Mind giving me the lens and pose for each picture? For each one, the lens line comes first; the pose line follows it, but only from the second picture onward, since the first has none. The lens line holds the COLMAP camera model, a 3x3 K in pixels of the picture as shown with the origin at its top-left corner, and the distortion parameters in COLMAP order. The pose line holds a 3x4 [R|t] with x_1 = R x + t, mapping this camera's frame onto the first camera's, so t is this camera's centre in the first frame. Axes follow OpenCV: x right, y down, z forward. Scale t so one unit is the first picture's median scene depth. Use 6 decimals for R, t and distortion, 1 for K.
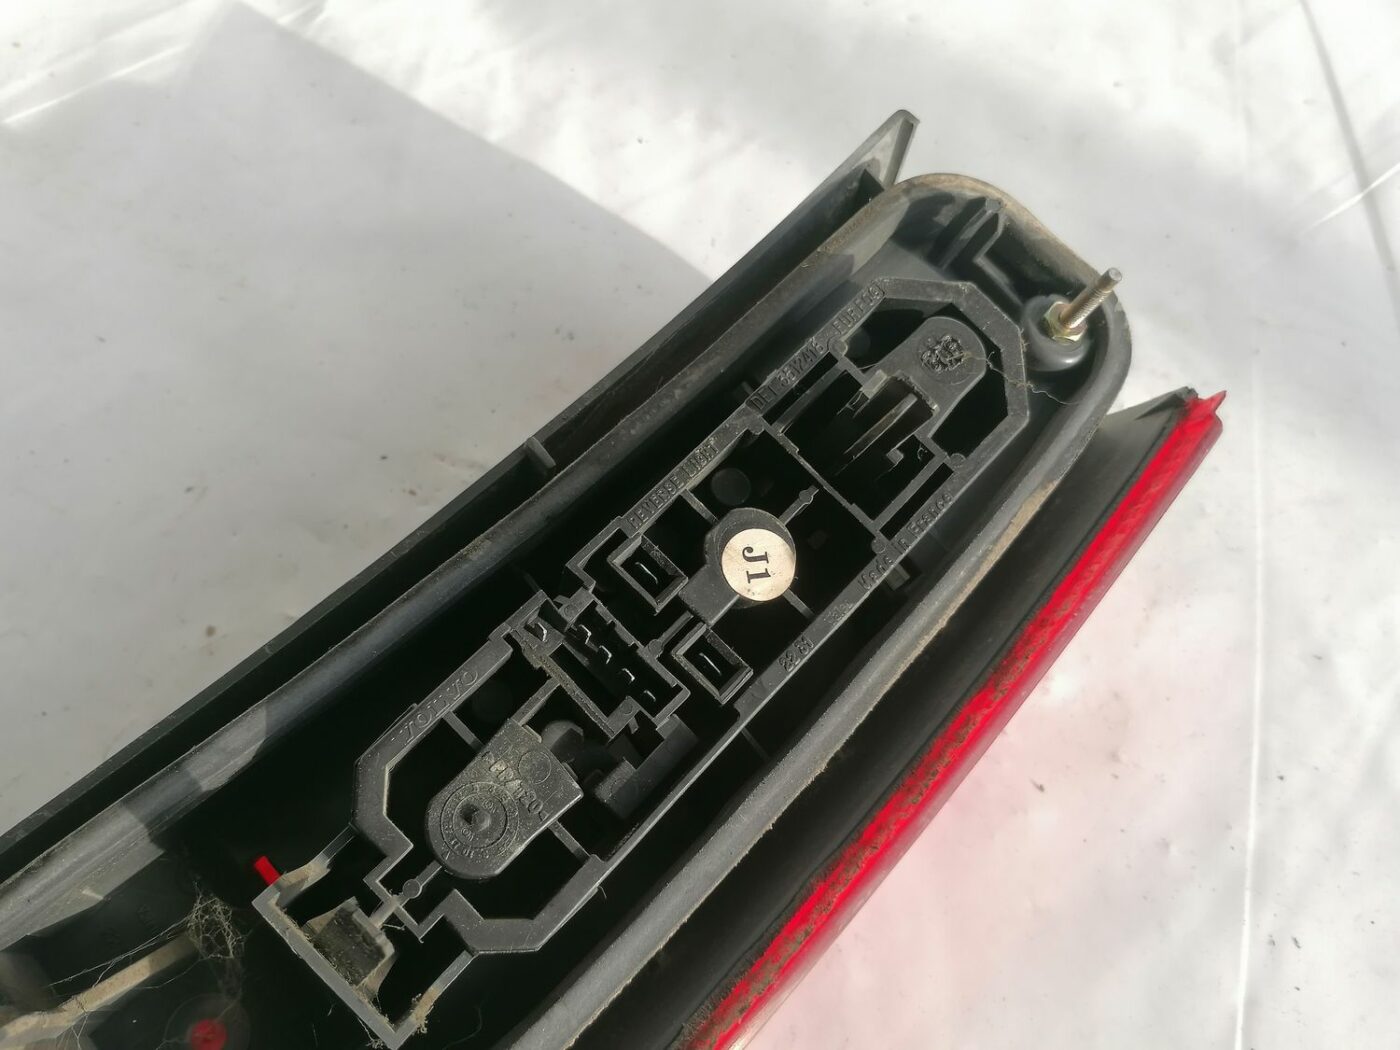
lens RADIAL K [[1290.8, 0, 711.4], [0, 1290.8, 530.1], [0, 0, 1]] dist [0.037603, -0.145411]
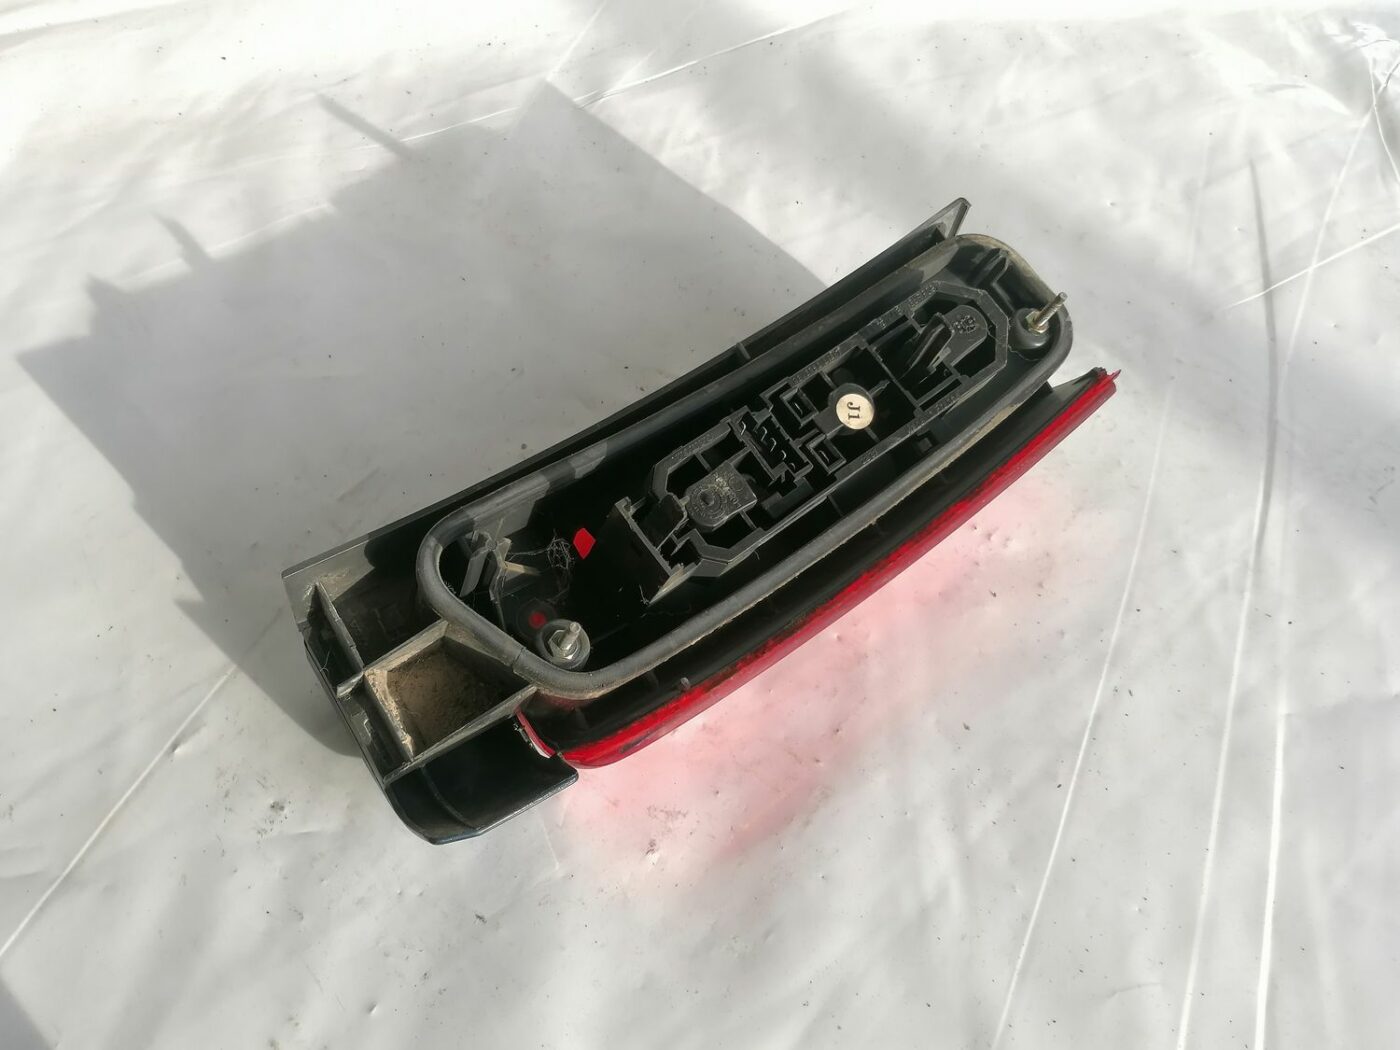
lens RADIAL K [[1290.8, 0, 688.3], [0, 1290.8, 536.0], [0, 0, 1]] dist [0.037603, -0.145411]
pose [[0.989556, 0.132793, -0.056087, -0.064065], [-0.135893, 0.989161, -0.055622, 0.290430], [0.048092, 0.062663, 0.996875, -0.776388]]
